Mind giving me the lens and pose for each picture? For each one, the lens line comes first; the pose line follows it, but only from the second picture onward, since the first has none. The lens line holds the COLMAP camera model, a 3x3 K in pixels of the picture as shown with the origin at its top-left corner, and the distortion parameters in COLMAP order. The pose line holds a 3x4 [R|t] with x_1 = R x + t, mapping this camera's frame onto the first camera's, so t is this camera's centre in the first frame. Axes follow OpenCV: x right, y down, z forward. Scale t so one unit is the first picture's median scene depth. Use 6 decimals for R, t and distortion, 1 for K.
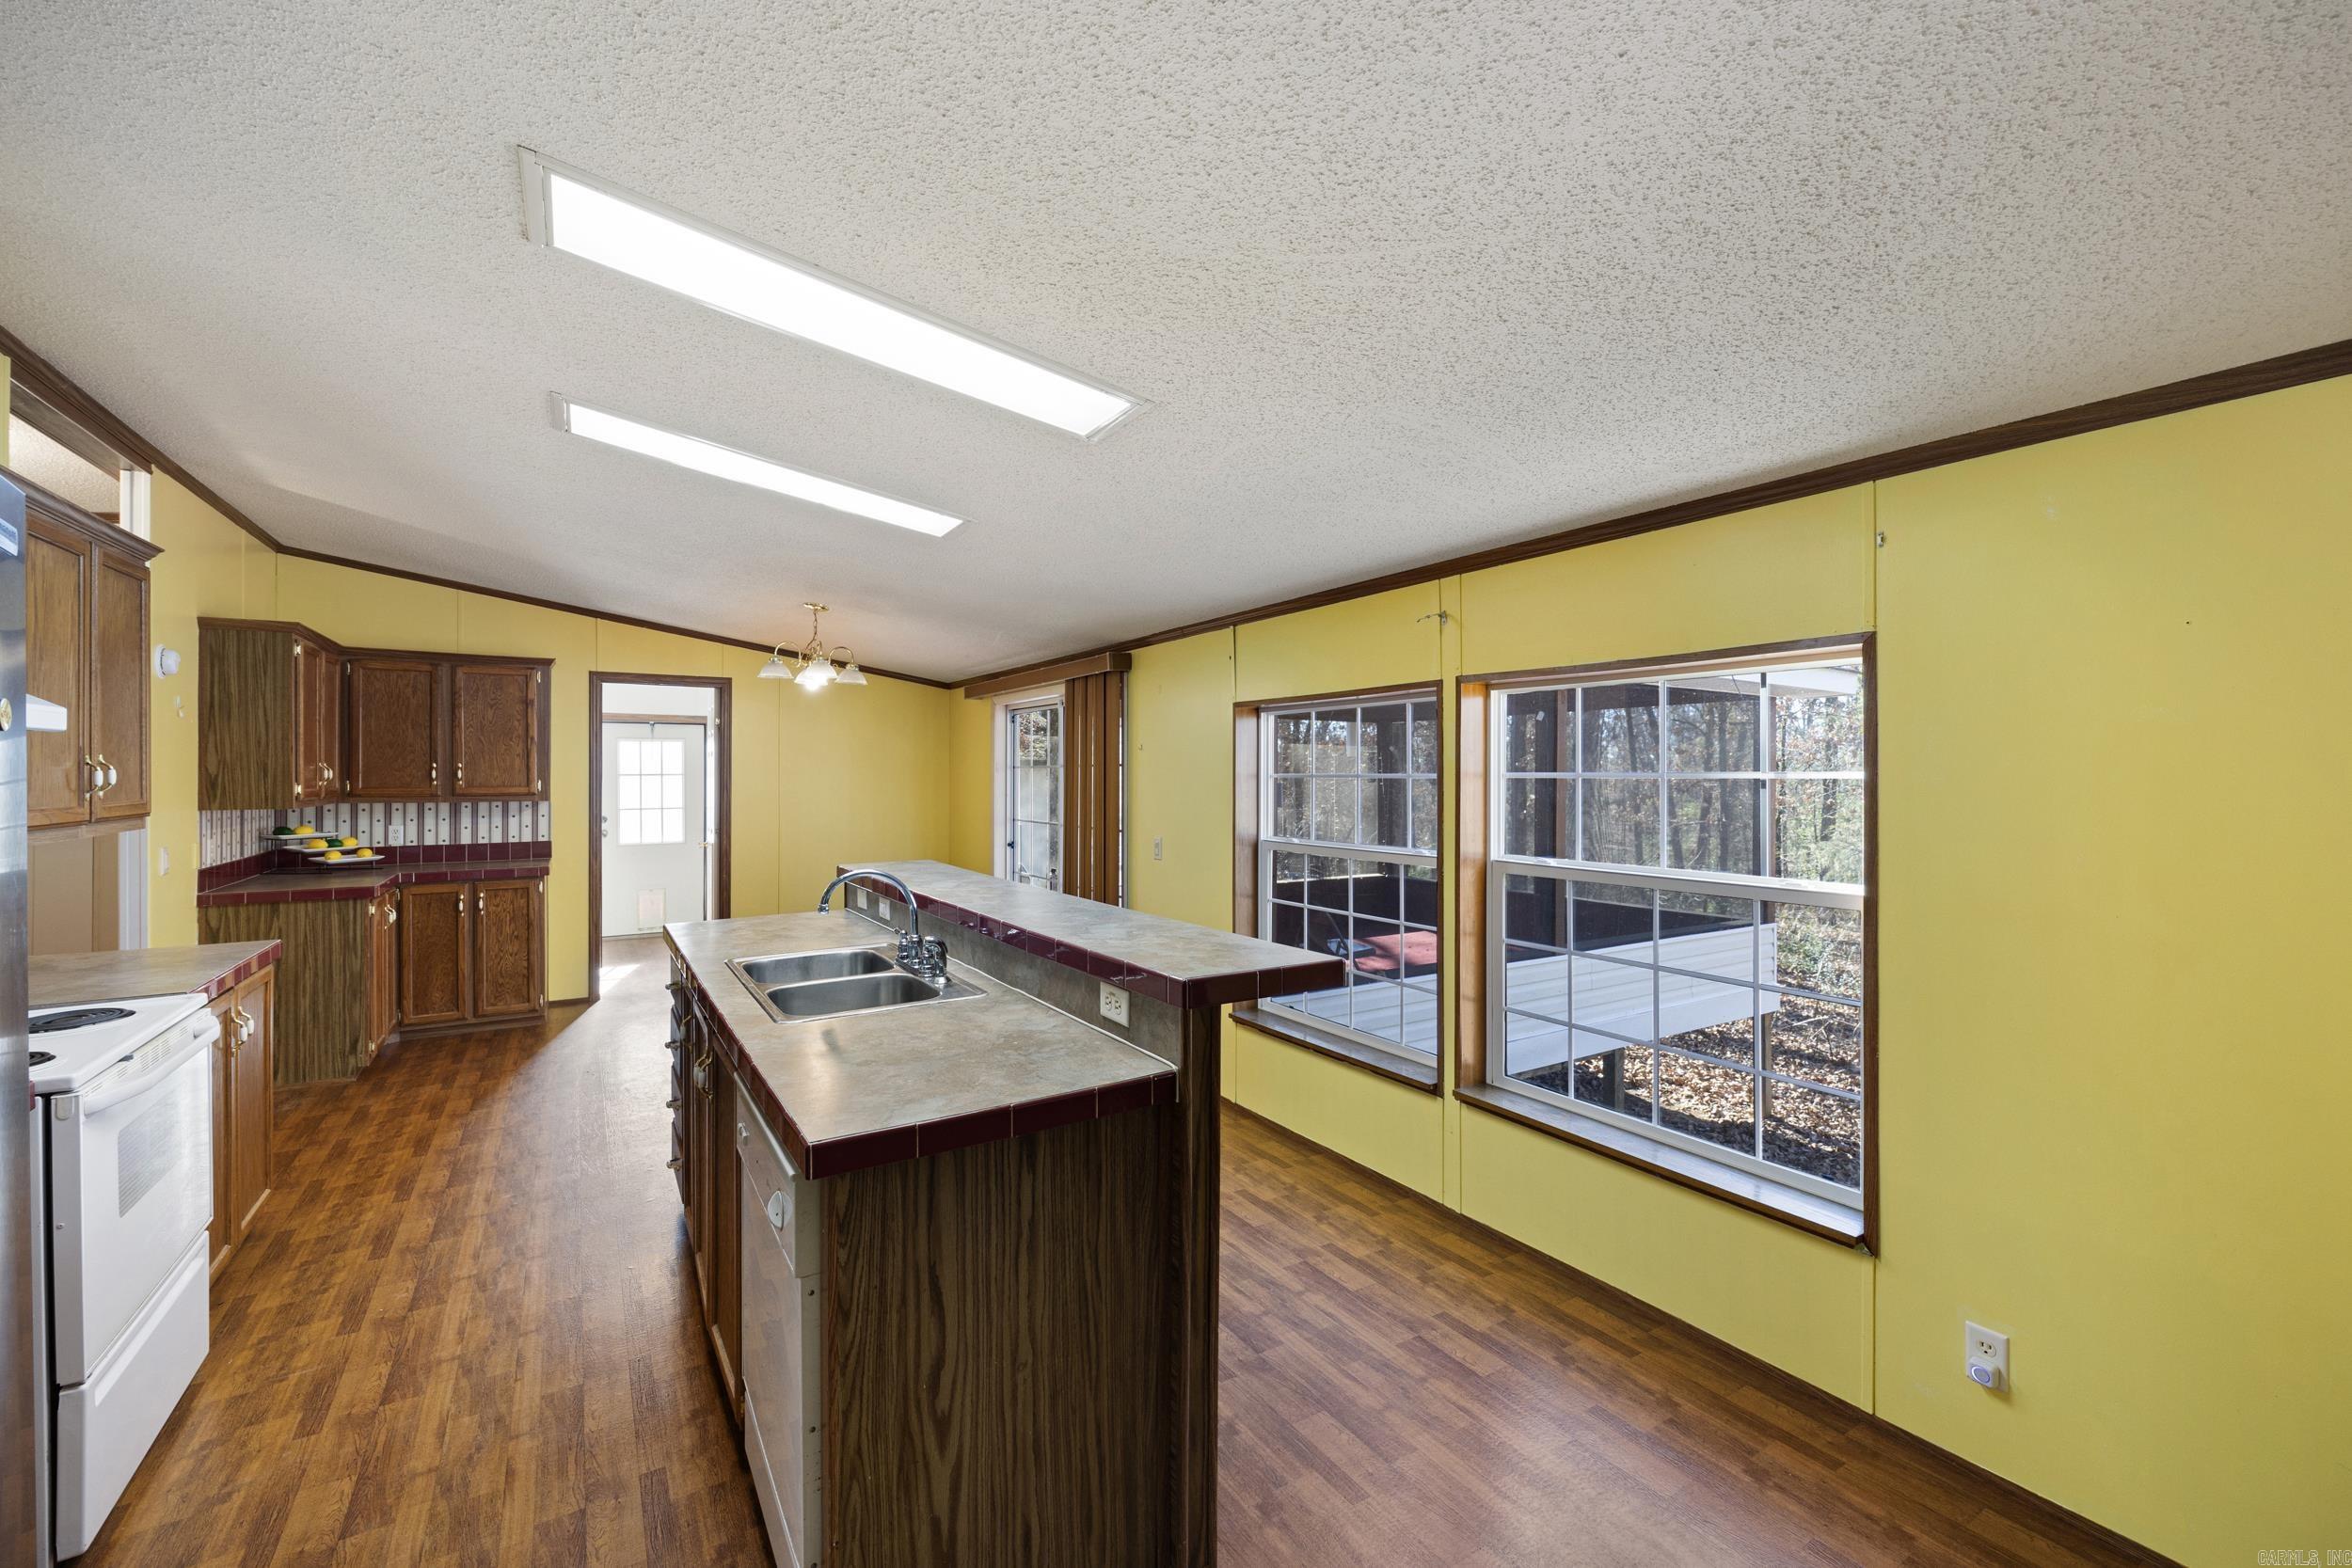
lens RADIAL K [[953.6, 0, 1191.4], [0, 953.6, 775.0], [0, 0, 1]] dist [-0.001000, -0.000044]
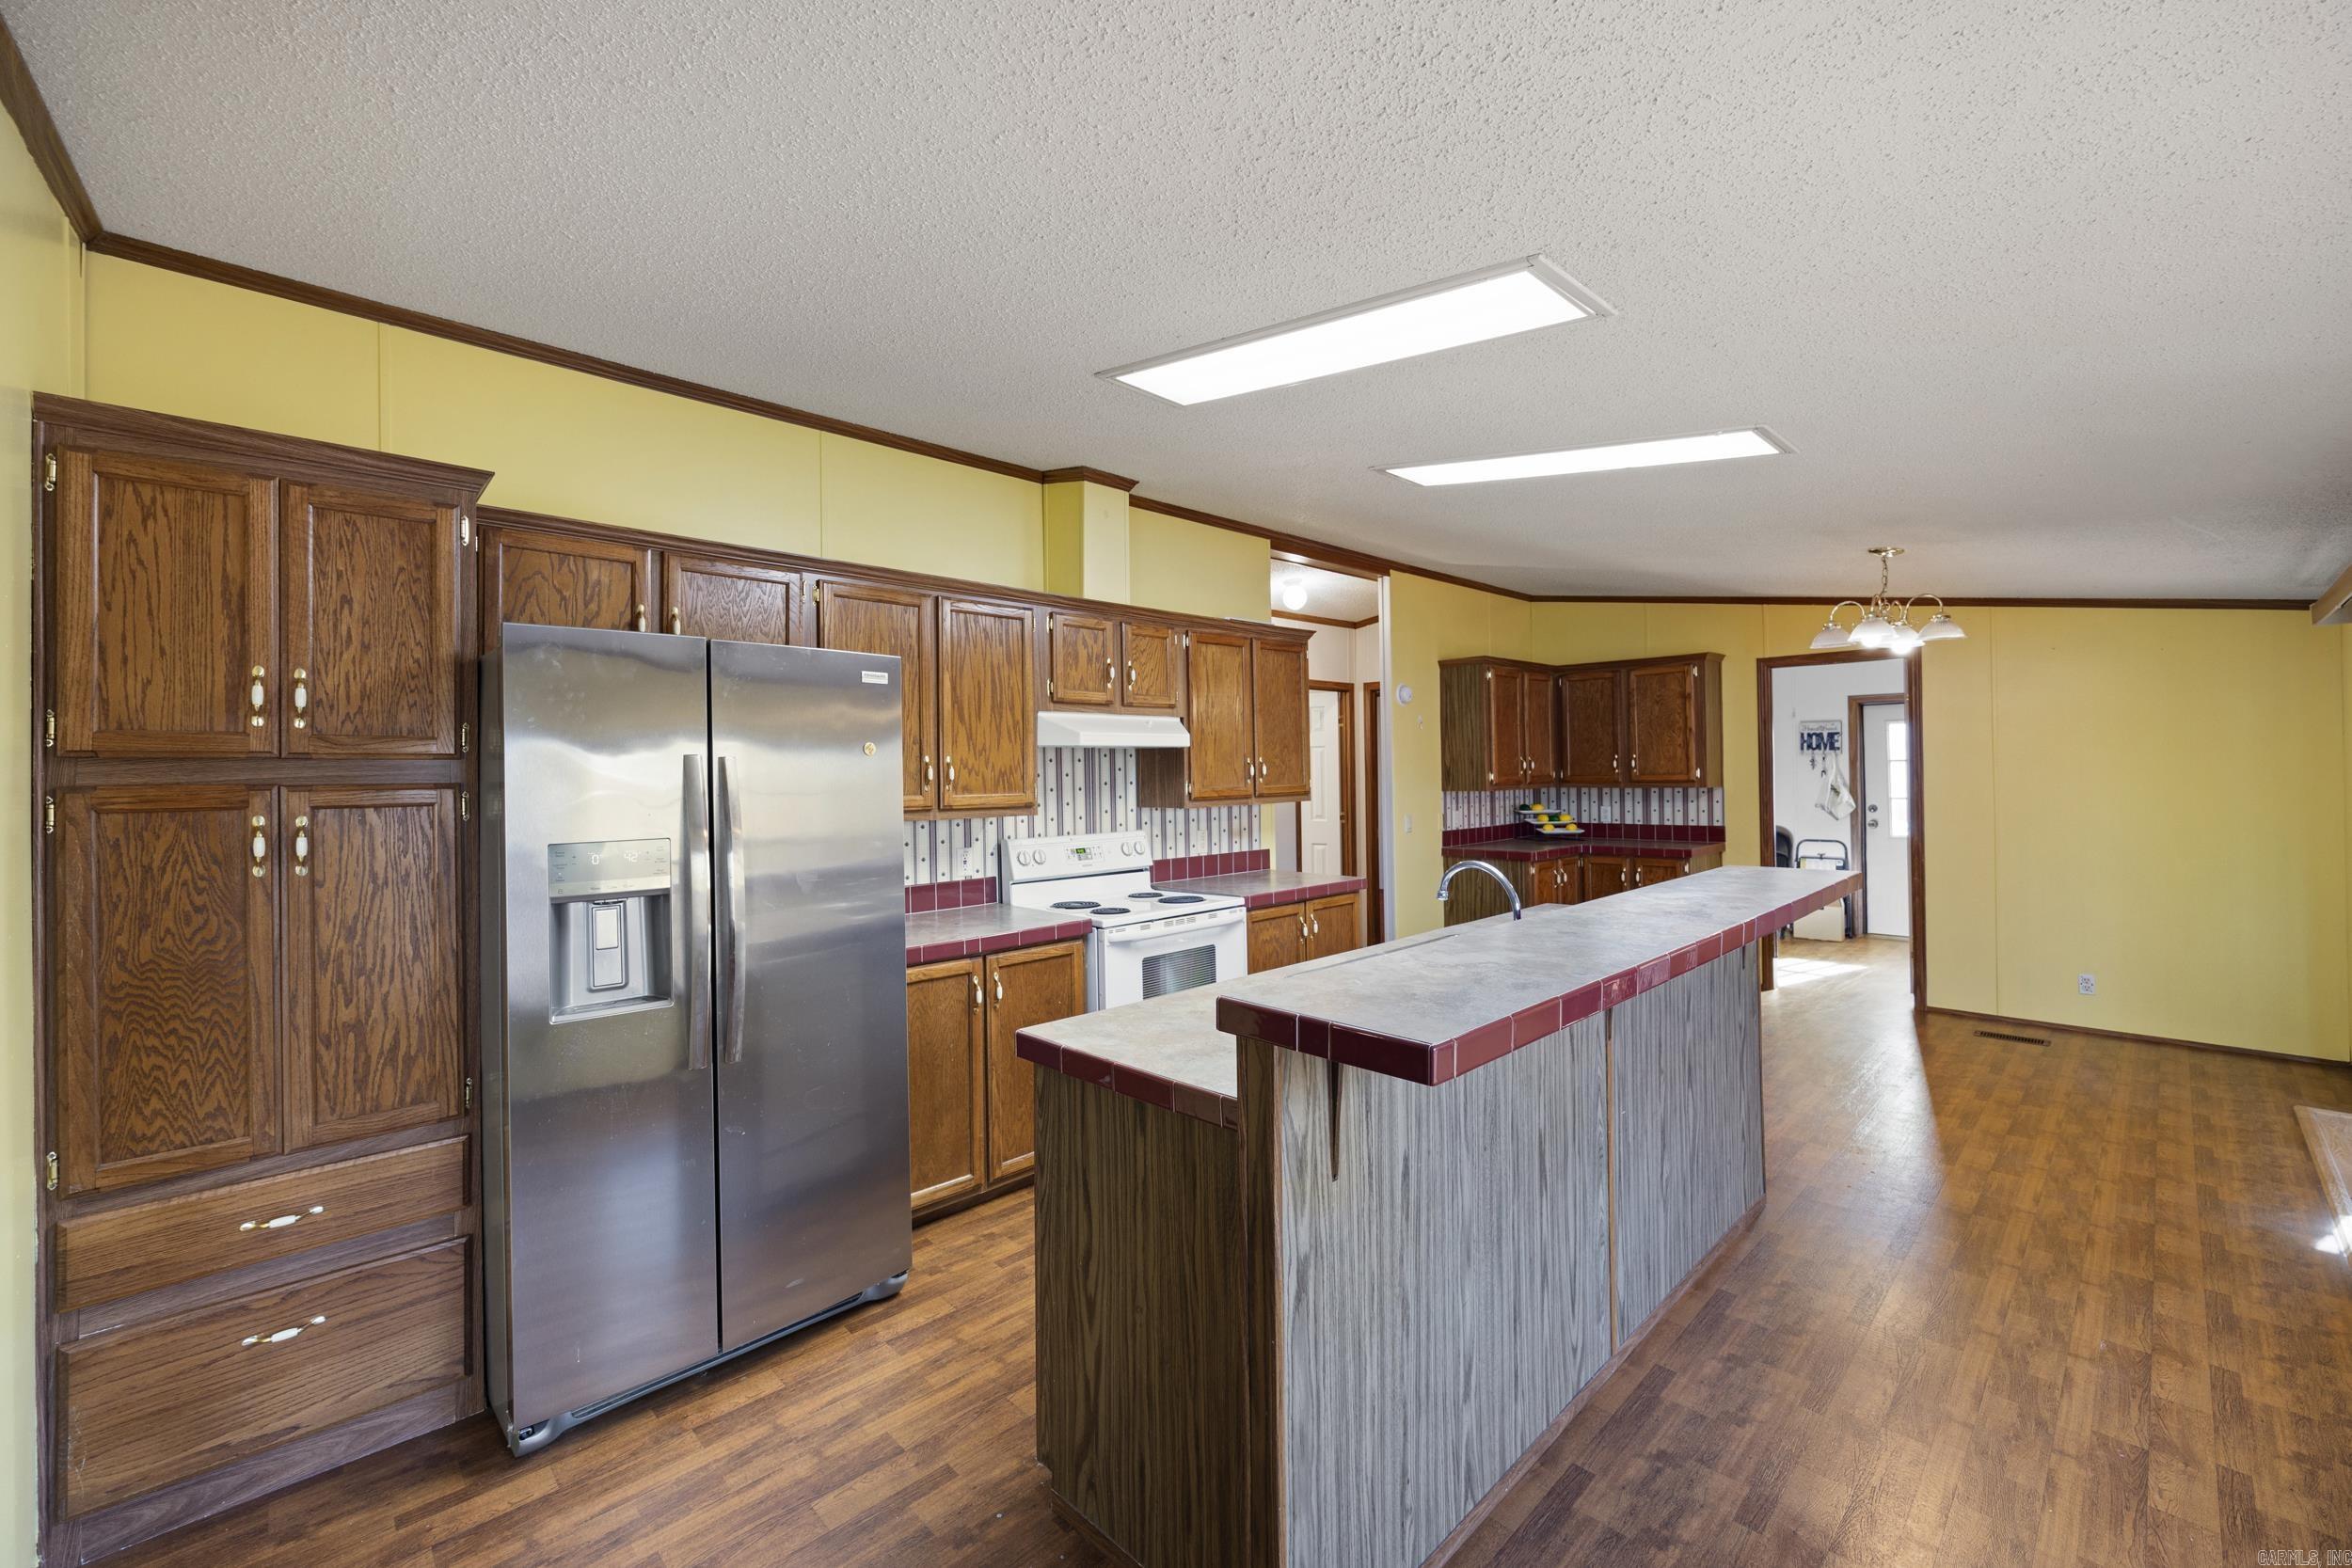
lens RADIAL K [[953.6, 0, 1188.9], [0, 953.6, 769.6], [0, 0, 1]] dist [-0.001000, -0.000044]
pose [[0.196867, -0.004217, -0.980421, 0.268370], [0.012797, 0.999917, -0.001731, 0.001440], [0.980347, -0.012206, 0.196904, 0.251213]]
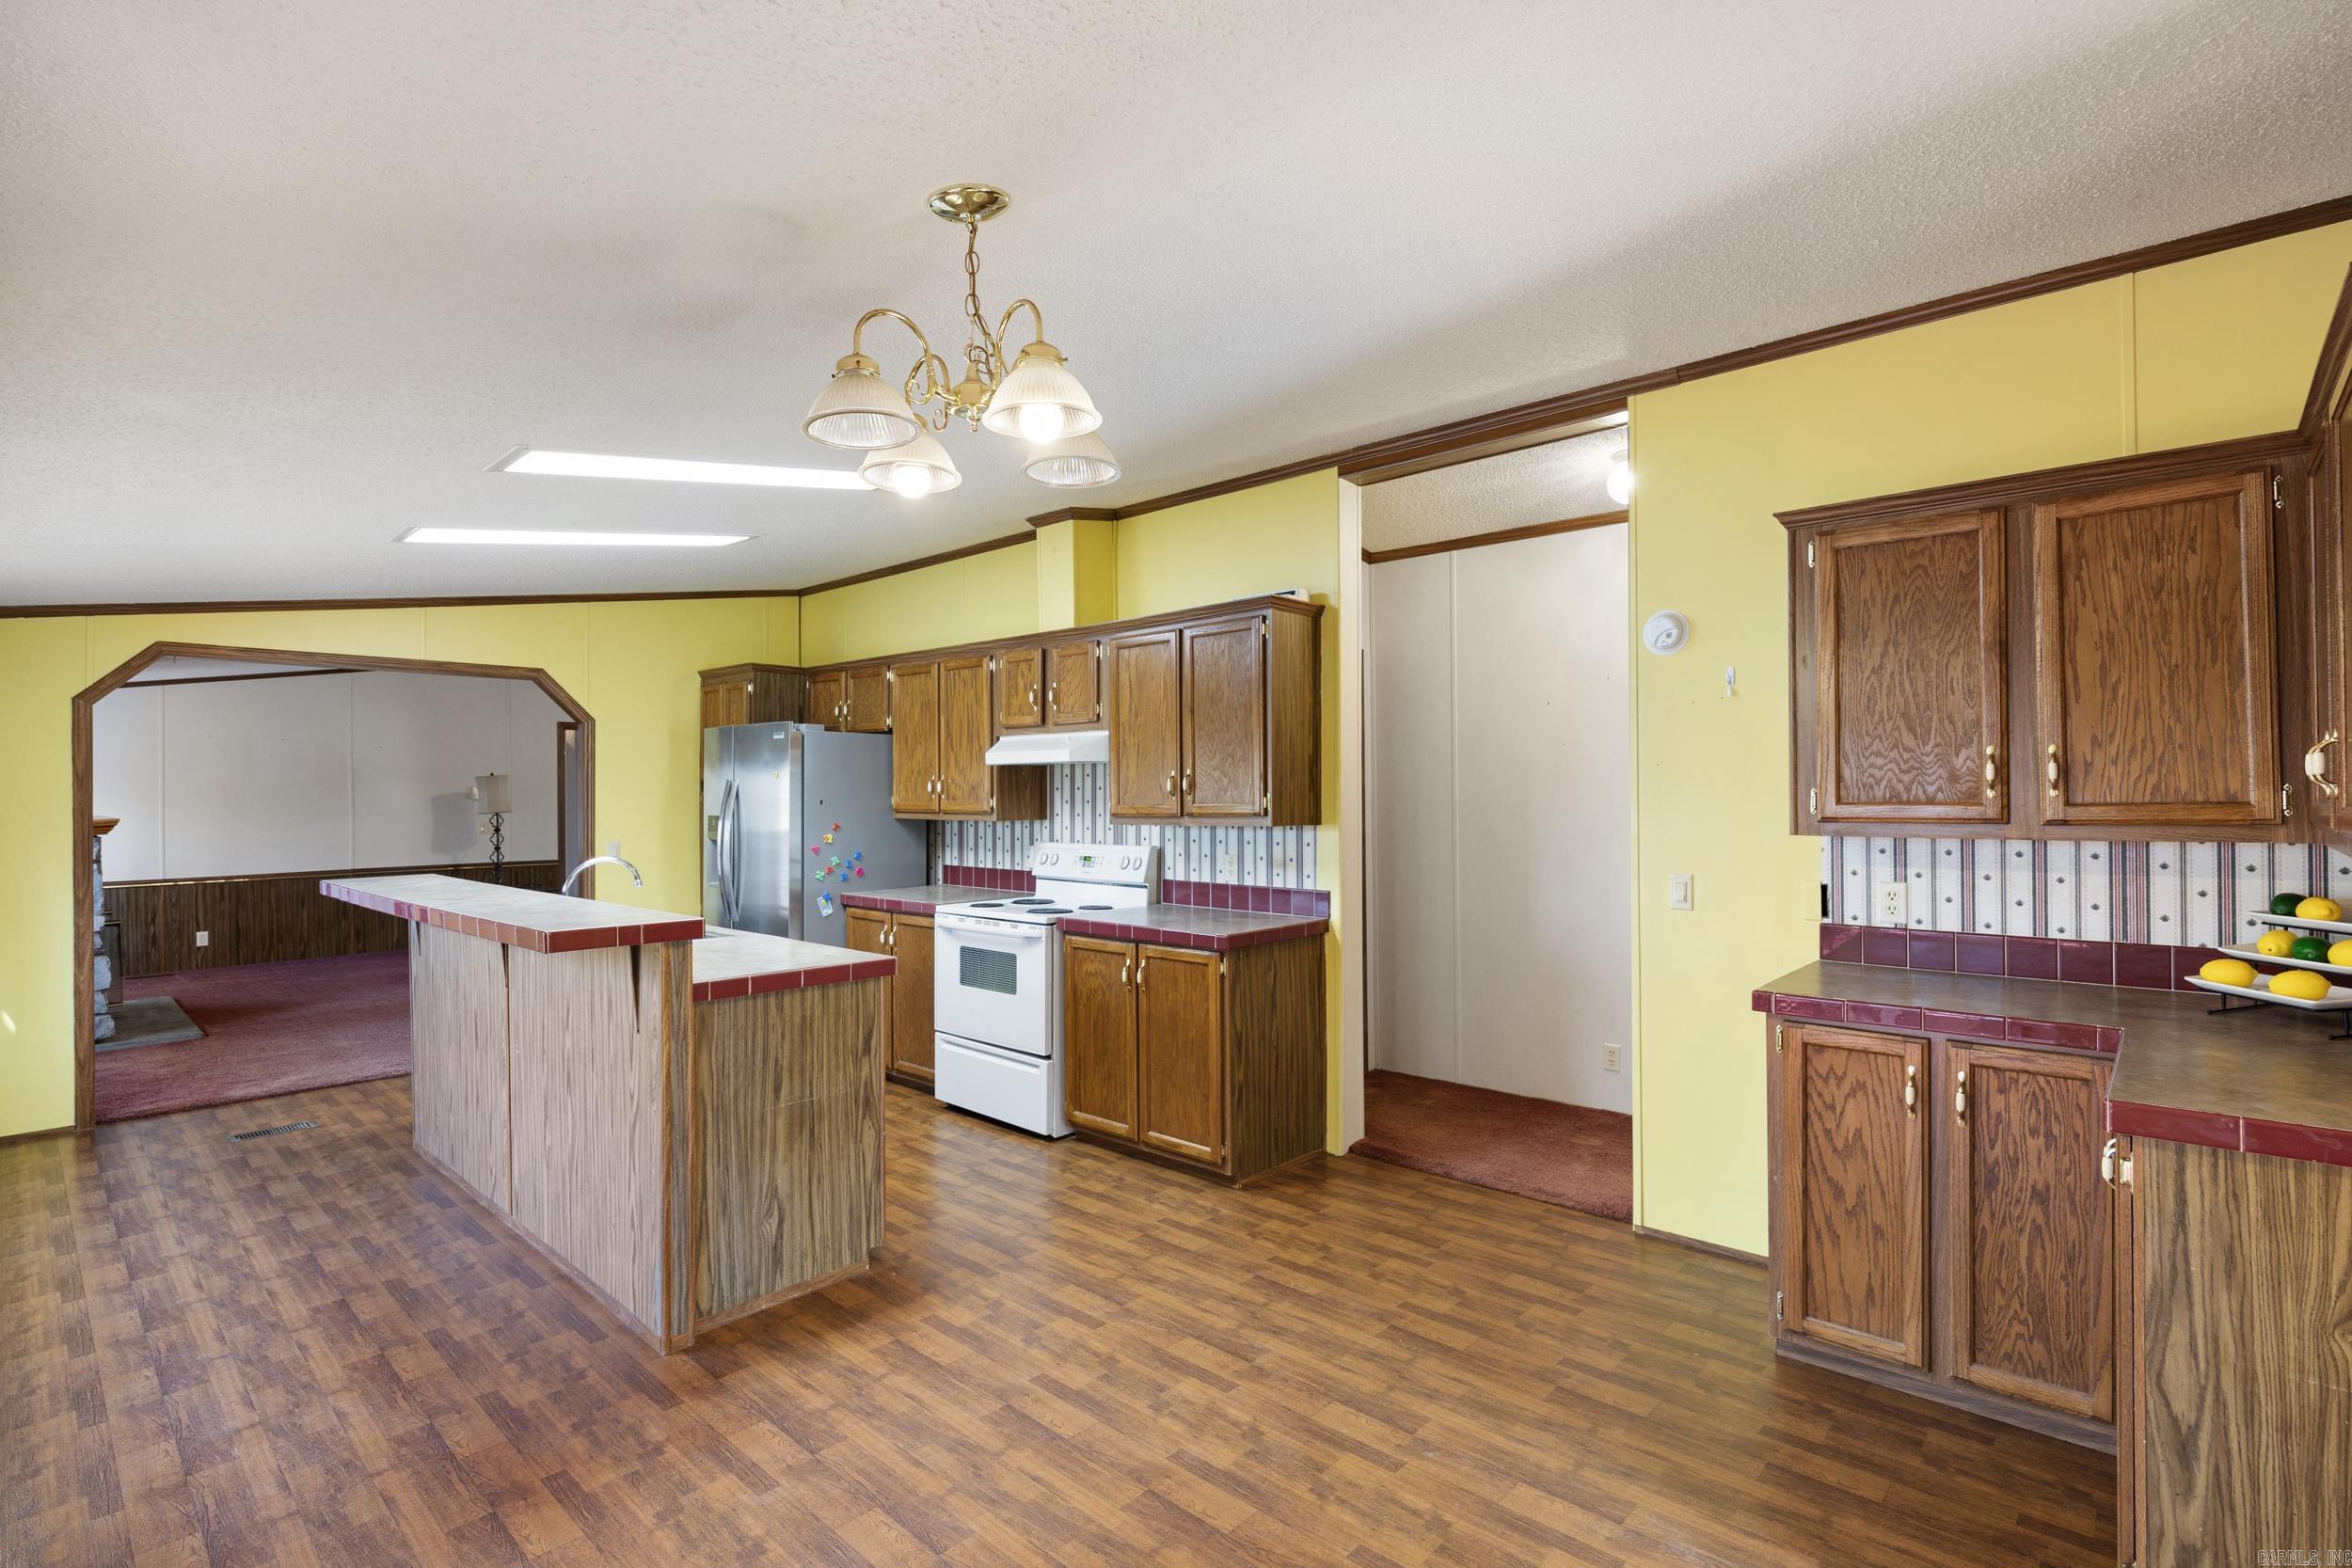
lens RADIAL K [[1099.6, 0, 1176.3], [0, 1099.6, 785.6], [0, 0, 1]] dist [-0.008563, 0.000029]
pose [[-0.968690, 0.007071, -0.248173, -0.361686], [0.008121, 0.999962, -0.003205, 0.004523], [0.248141, -0.005120, -0.968710, 1.304180]]
